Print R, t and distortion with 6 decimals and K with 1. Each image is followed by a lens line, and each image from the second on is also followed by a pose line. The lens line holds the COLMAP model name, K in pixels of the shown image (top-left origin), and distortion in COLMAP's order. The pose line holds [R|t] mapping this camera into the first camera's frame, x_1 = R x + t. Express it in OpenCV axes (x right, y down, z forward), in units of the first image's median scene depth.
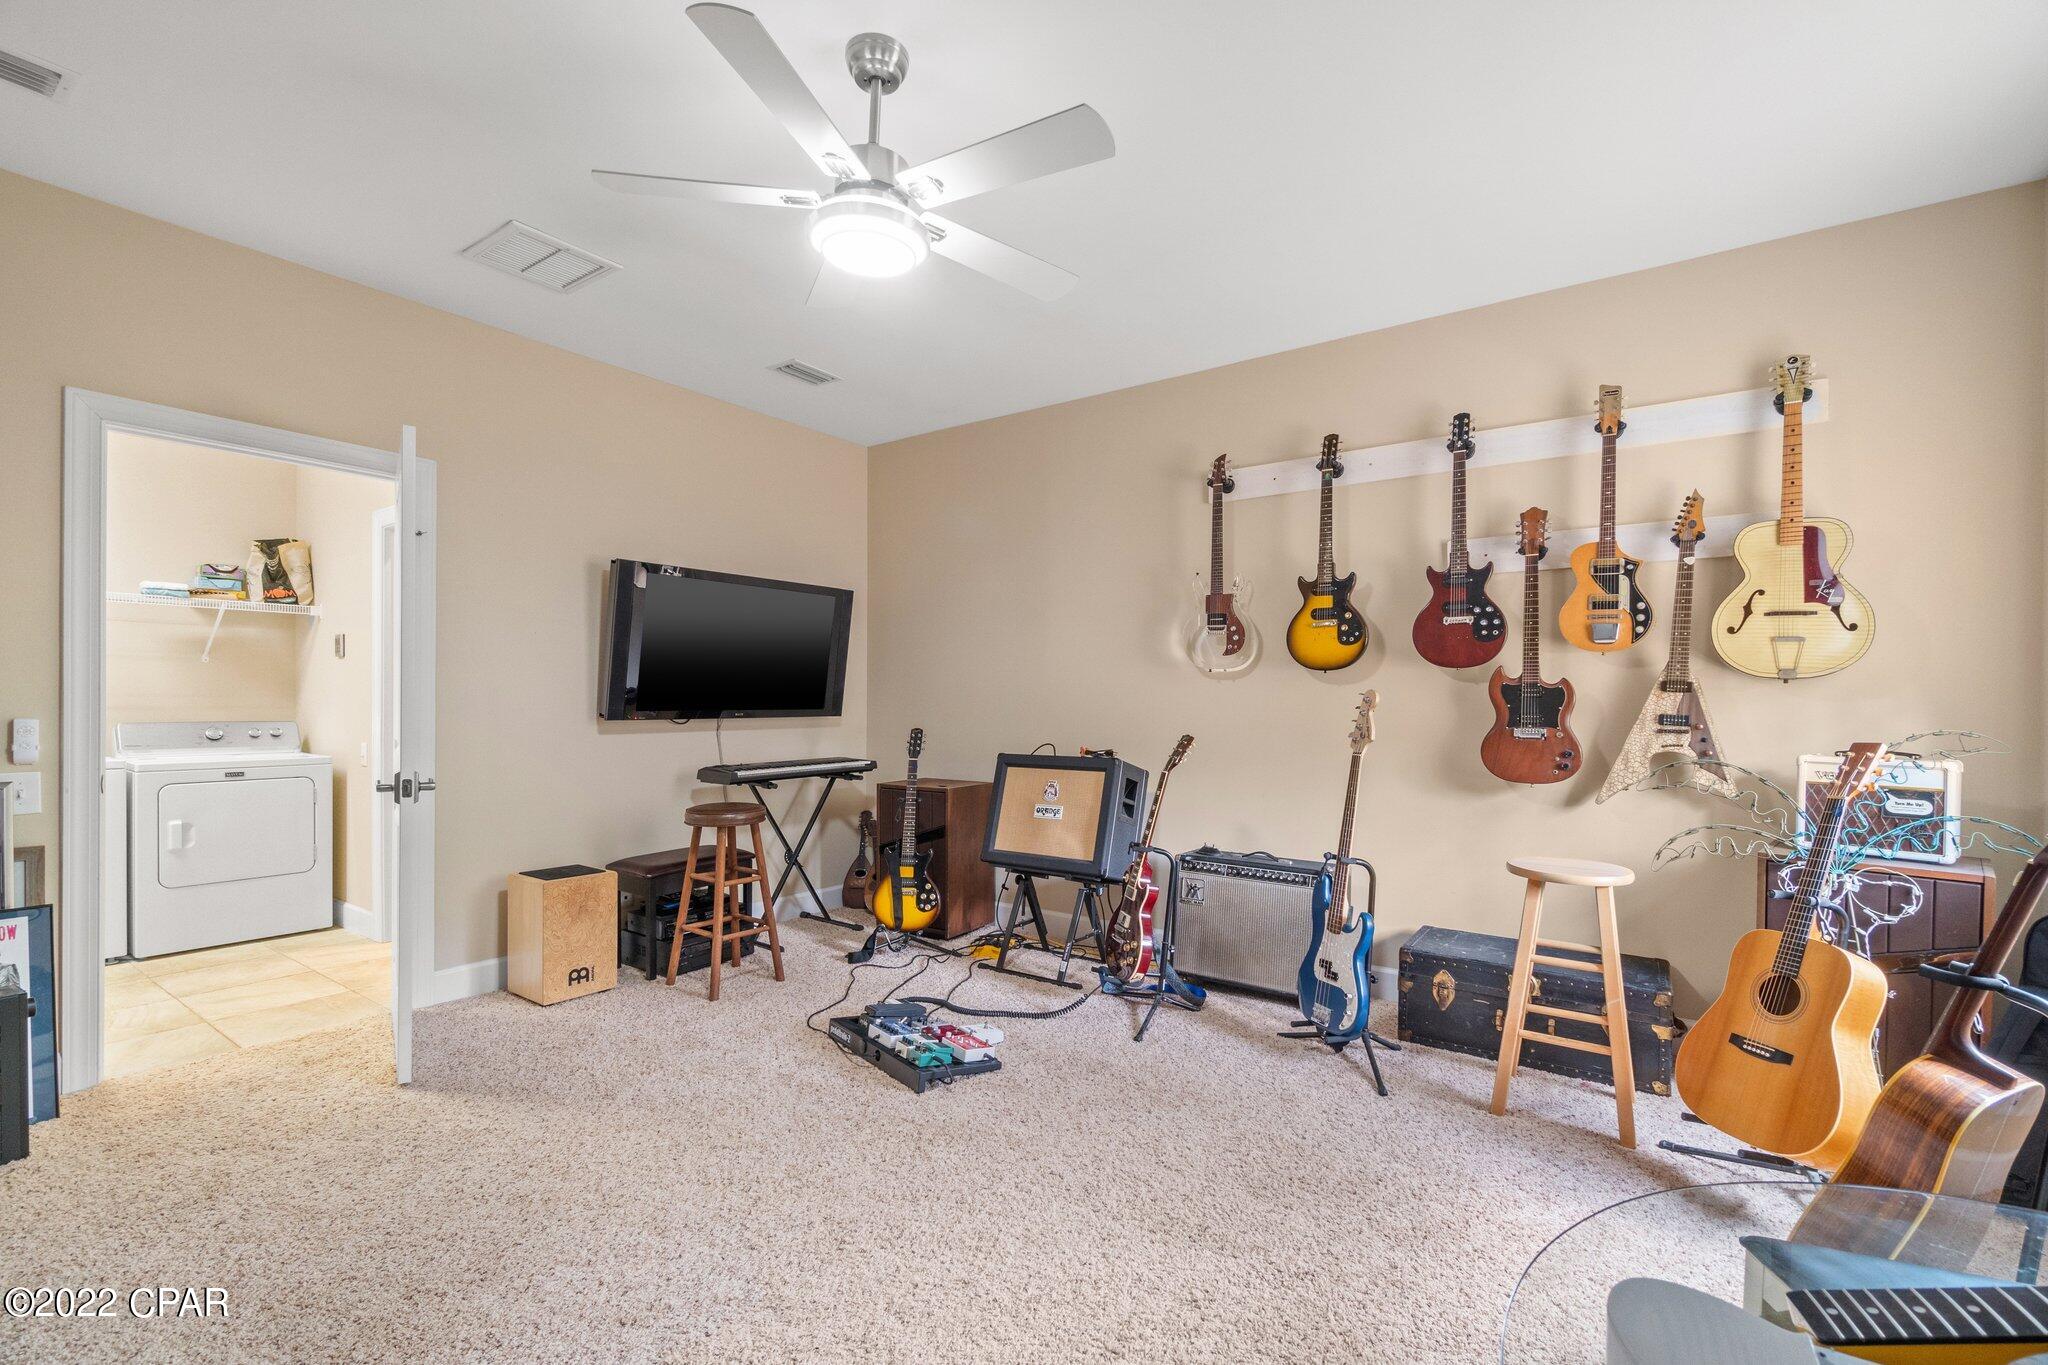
lens RADIAL K [[881.8, 0, 1029.1], [0, 881.8, 698.0], [0, 0, 1]] dist [-0.002364, 0.000172]
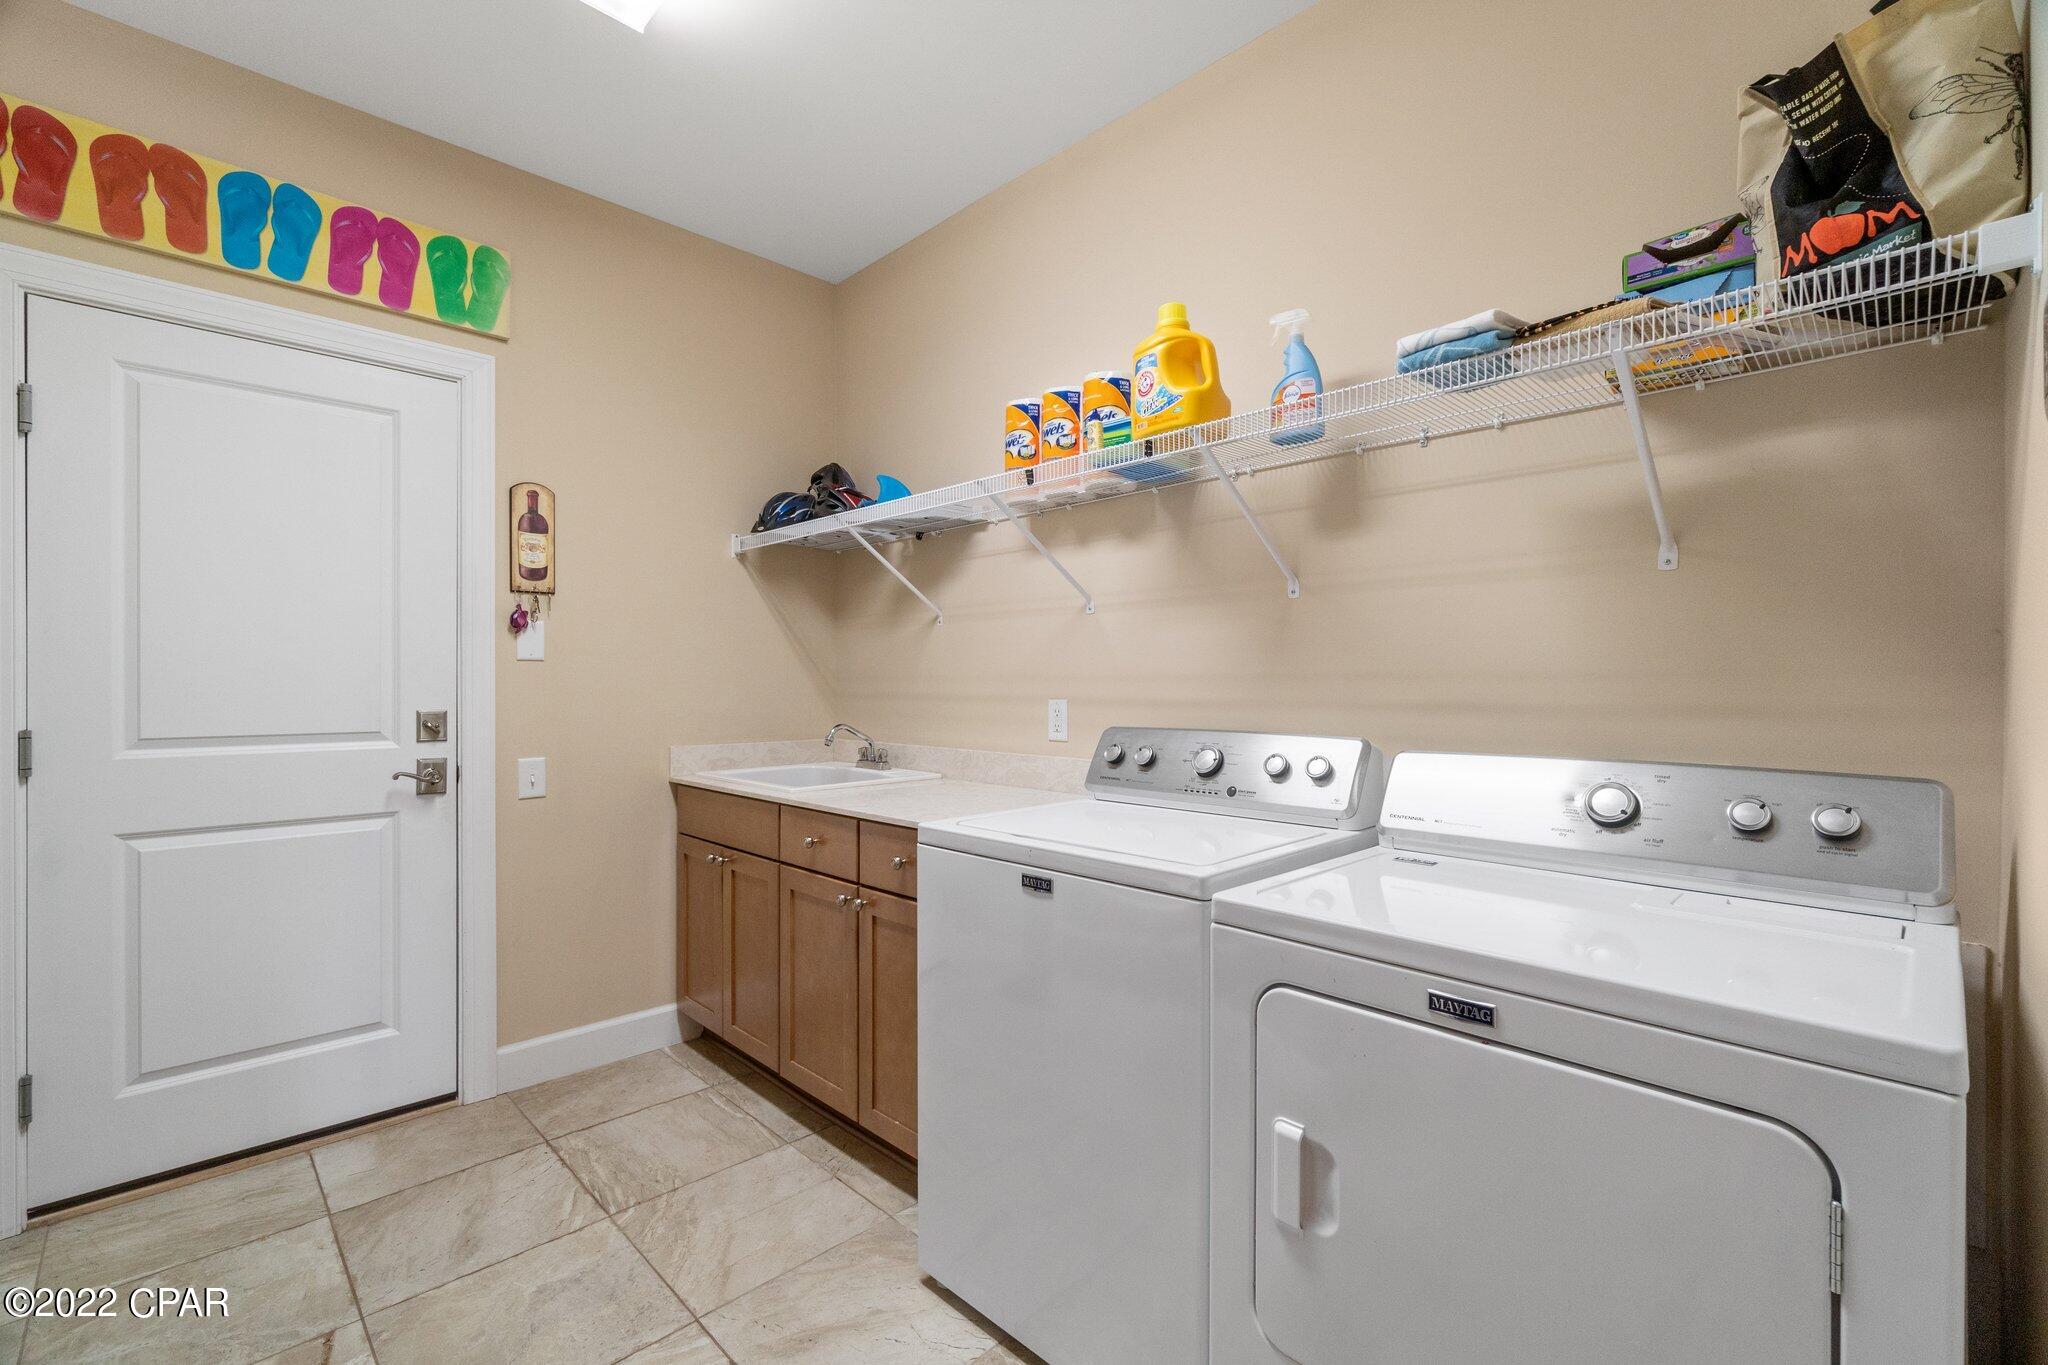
lens RADIAL K [[881.8, 0, 1029.1], [0, 881.8, 698.0], [0, 0, 1]] dist [-0.002364, 0.000172]
pose [[-0.170990, 0.003730, -0.985266, -0.607449], [0.002610, 0.999991, 0.003332, 0.003978], [0.985269, -0.002001, -0.170998, 0.861231]]
